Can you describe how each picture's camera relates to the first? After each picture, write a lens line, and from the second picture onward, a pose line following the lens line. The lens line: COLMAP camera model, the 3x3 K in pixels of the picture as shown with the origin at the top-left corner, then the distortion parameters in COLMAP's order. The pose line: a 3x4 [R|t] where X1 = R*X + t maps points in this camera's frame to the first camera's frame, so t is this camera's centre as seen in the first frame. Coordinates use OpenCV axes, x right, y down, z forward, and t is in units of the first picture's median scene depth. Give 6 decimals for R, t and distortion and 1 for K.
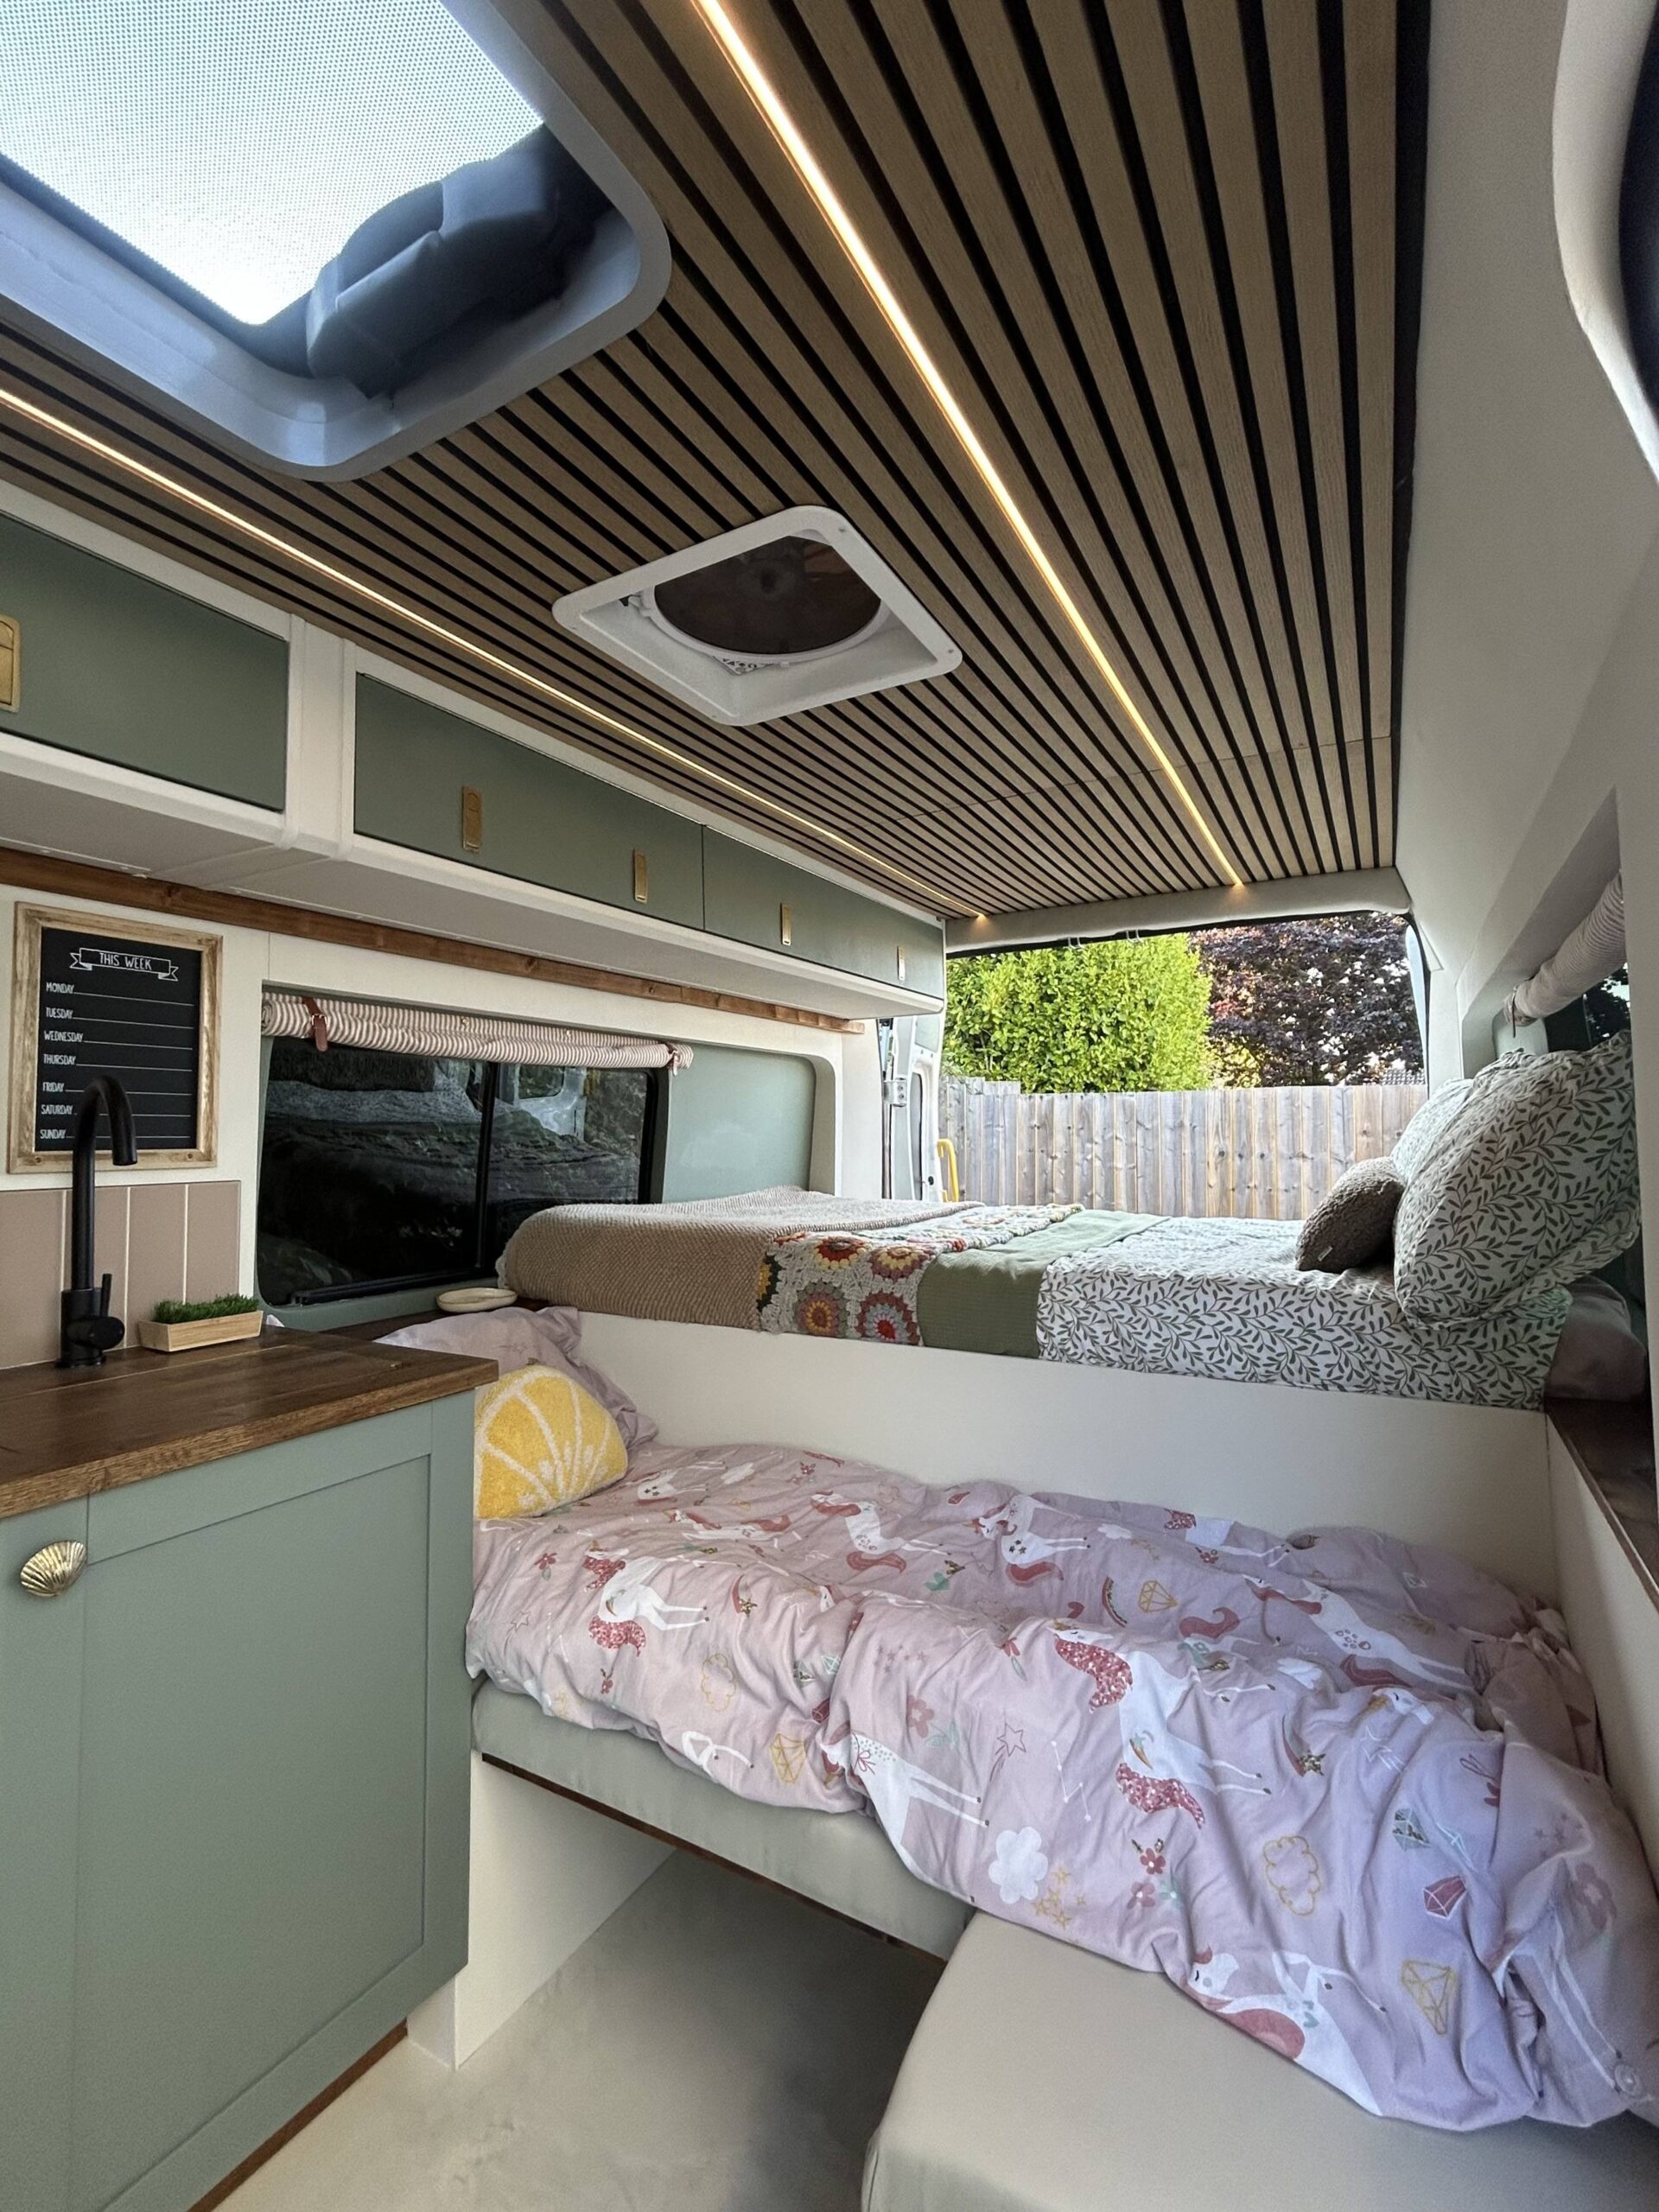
lens RADIAL K [[998.8, 0, 823.2], [0, 998.8, 1092.5], [0, 0, 1]] dist [-0.002128, -0.000521]
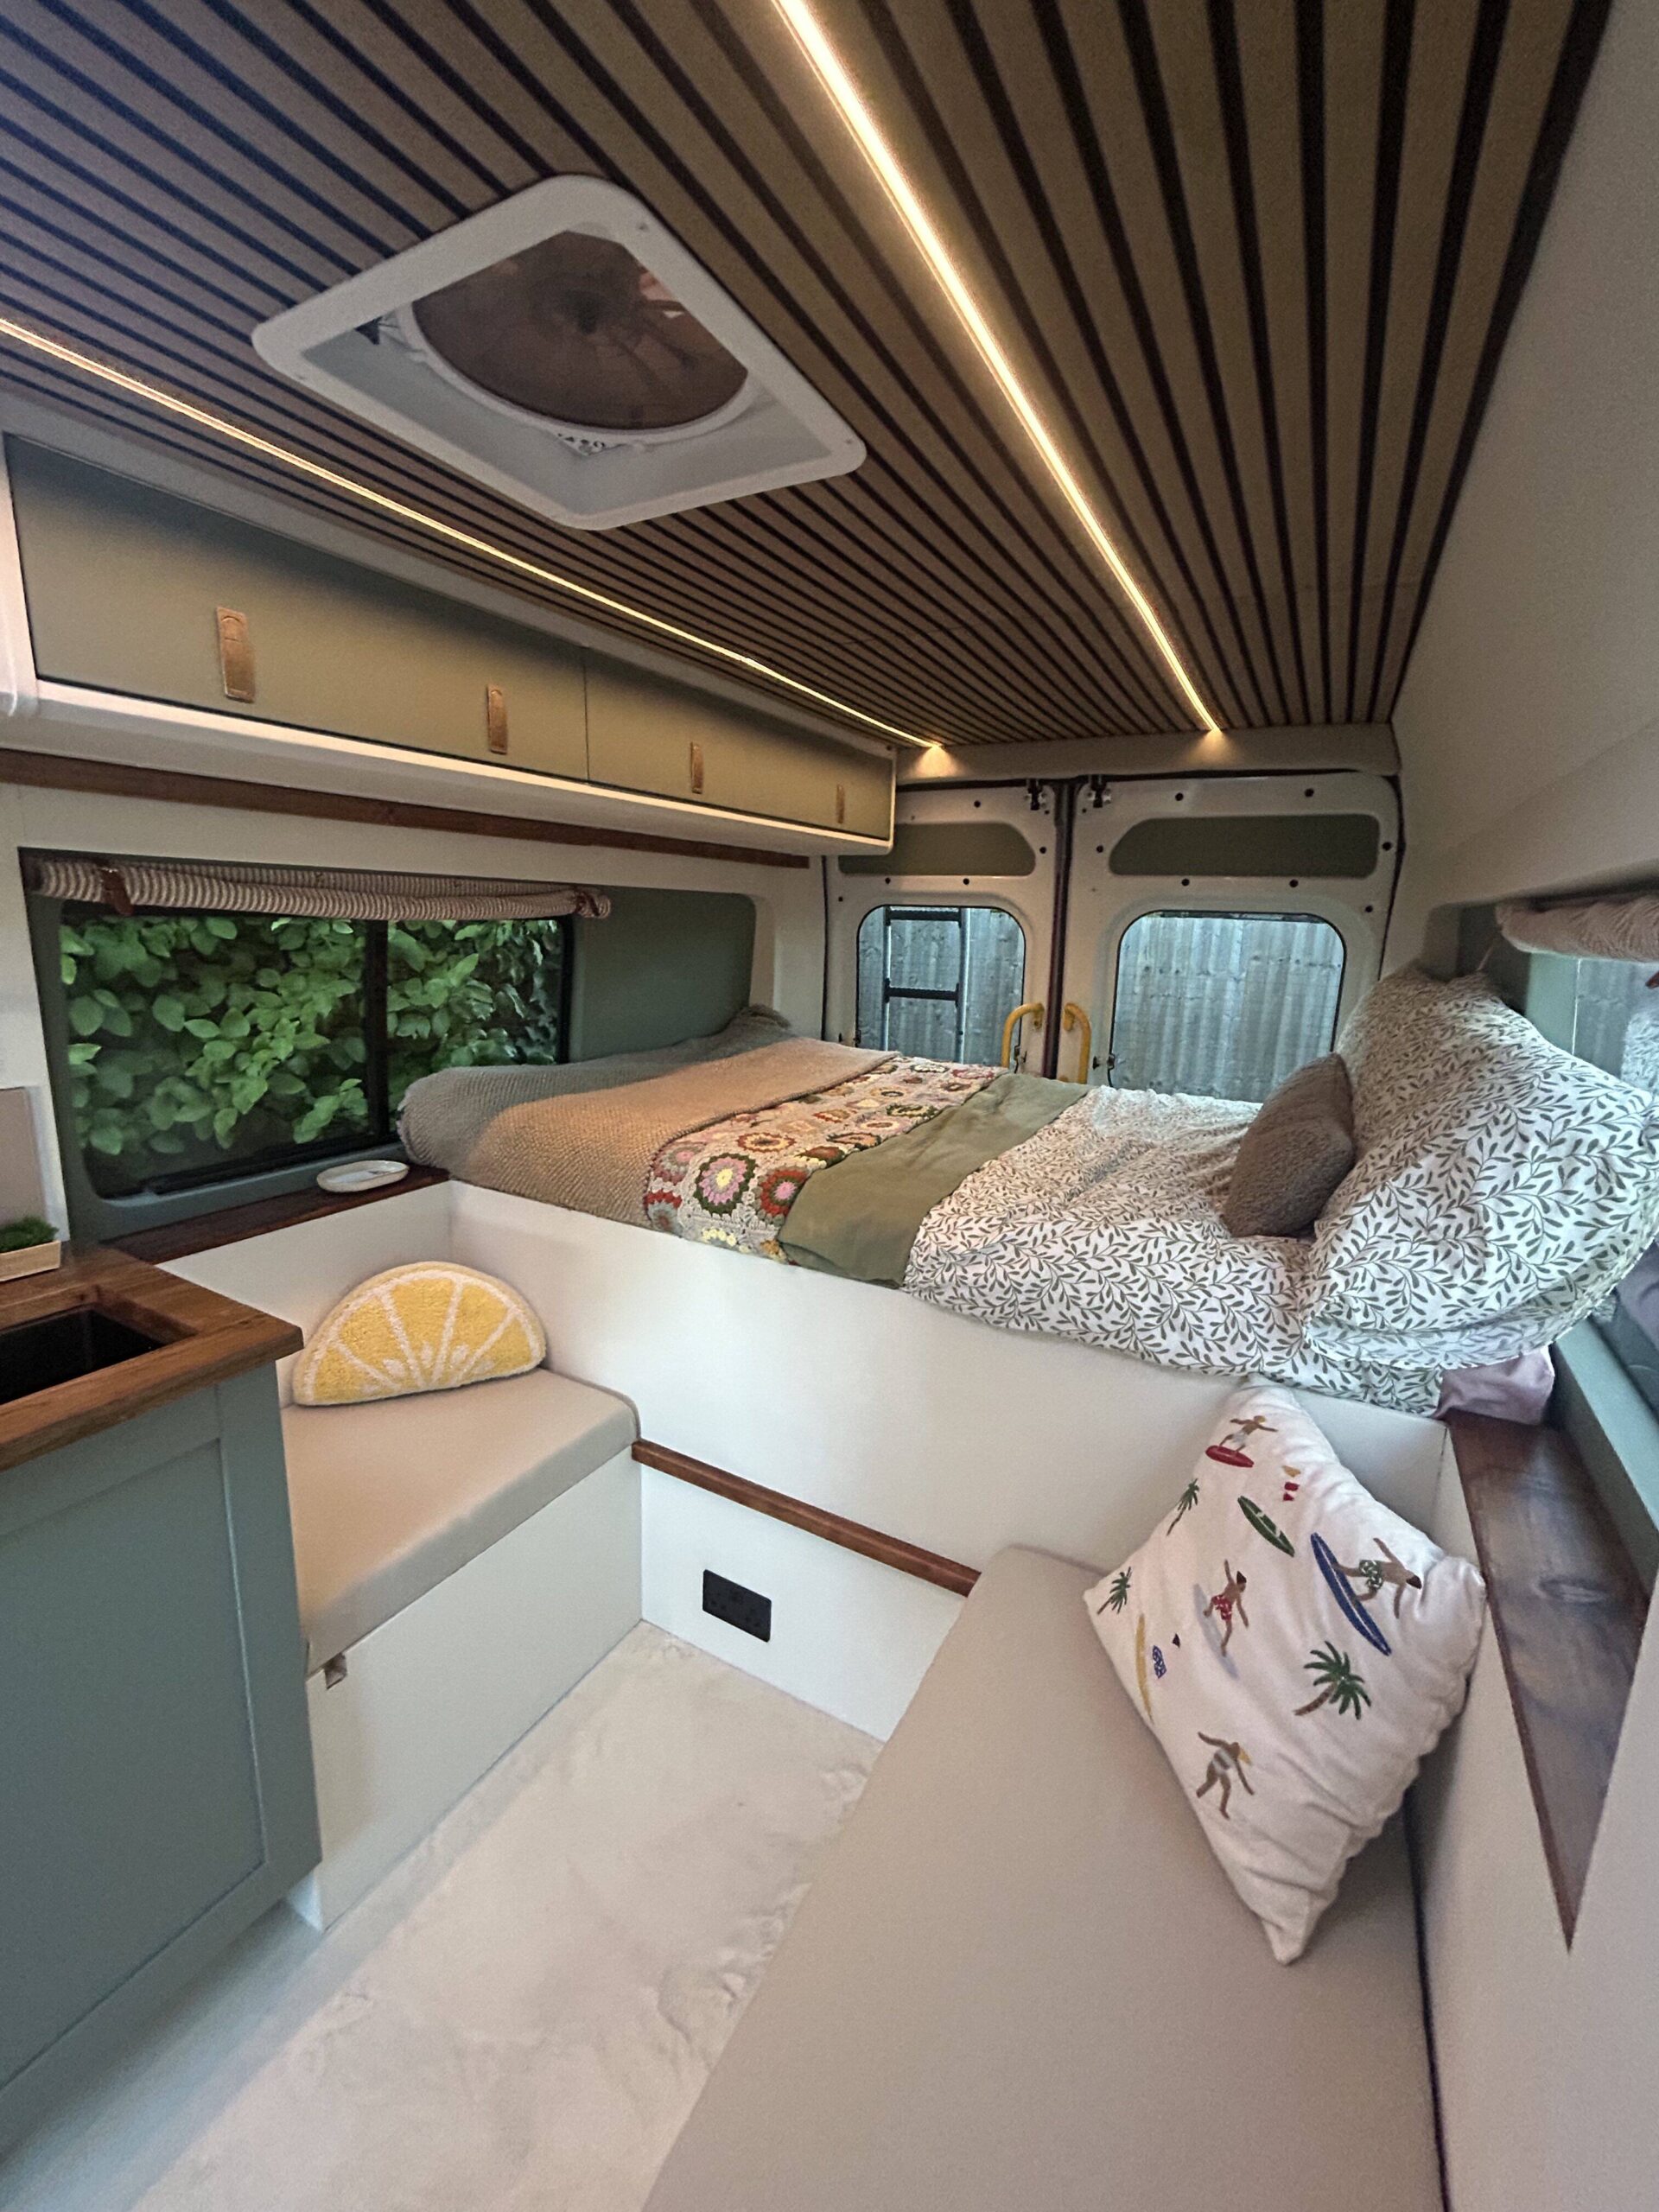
lens RADIAL K [[887.5, 0, 821.6], [0, 887.5, 1103.6], [0, 0, 1]] dist [-0.003124, -0.000424]
pose [[0.999360, 0.034437, 0.009638, 0.120017], [-0.035758, 0.965582, 0.257628, -0.142557], [-0.000435, -0.257807, 0.966196, 0.254618]]
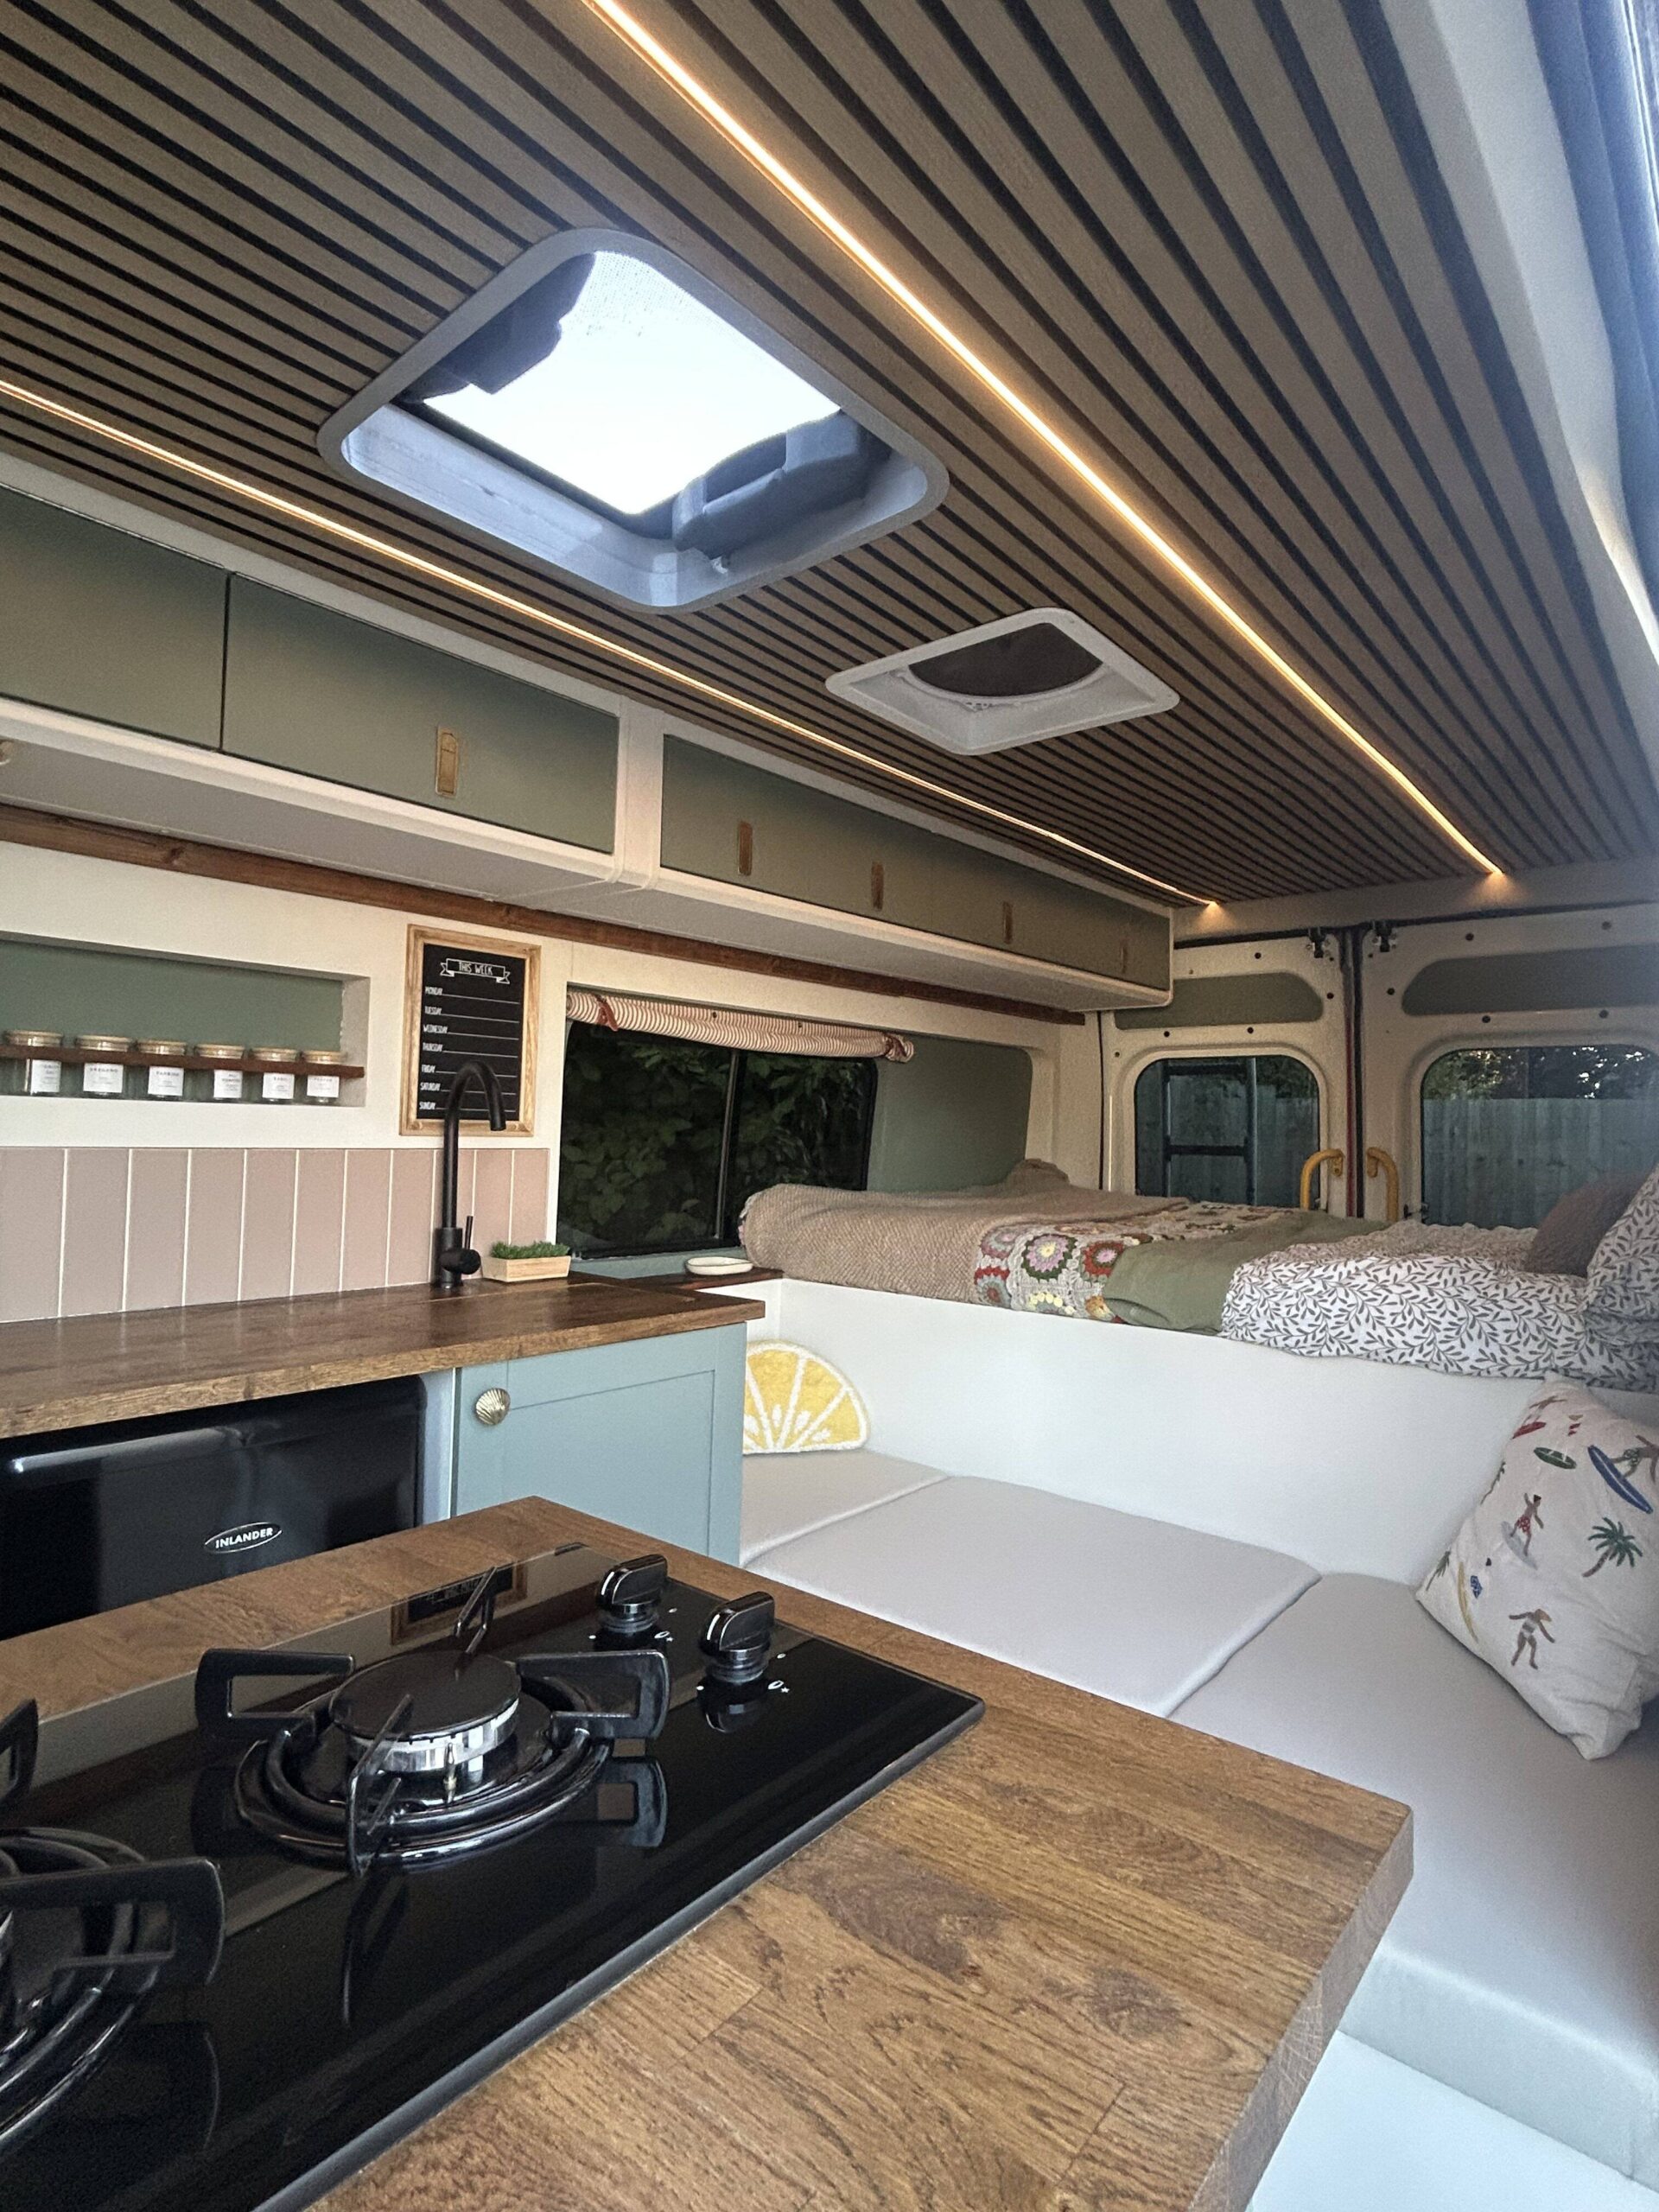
lens RADIAL K [[1155.0, 0, 829.5], [0, 1155.0, 1106.0], [0, 0, 1]] dist [0.003906, 0.001710]
pose [[0.983533, 0.024238, -0.179098, -0.003294], [-0.020415, 0.999523, 0.023158, -0.002629], [0.179574, -0.019120, 0.983559, -0.358653]]
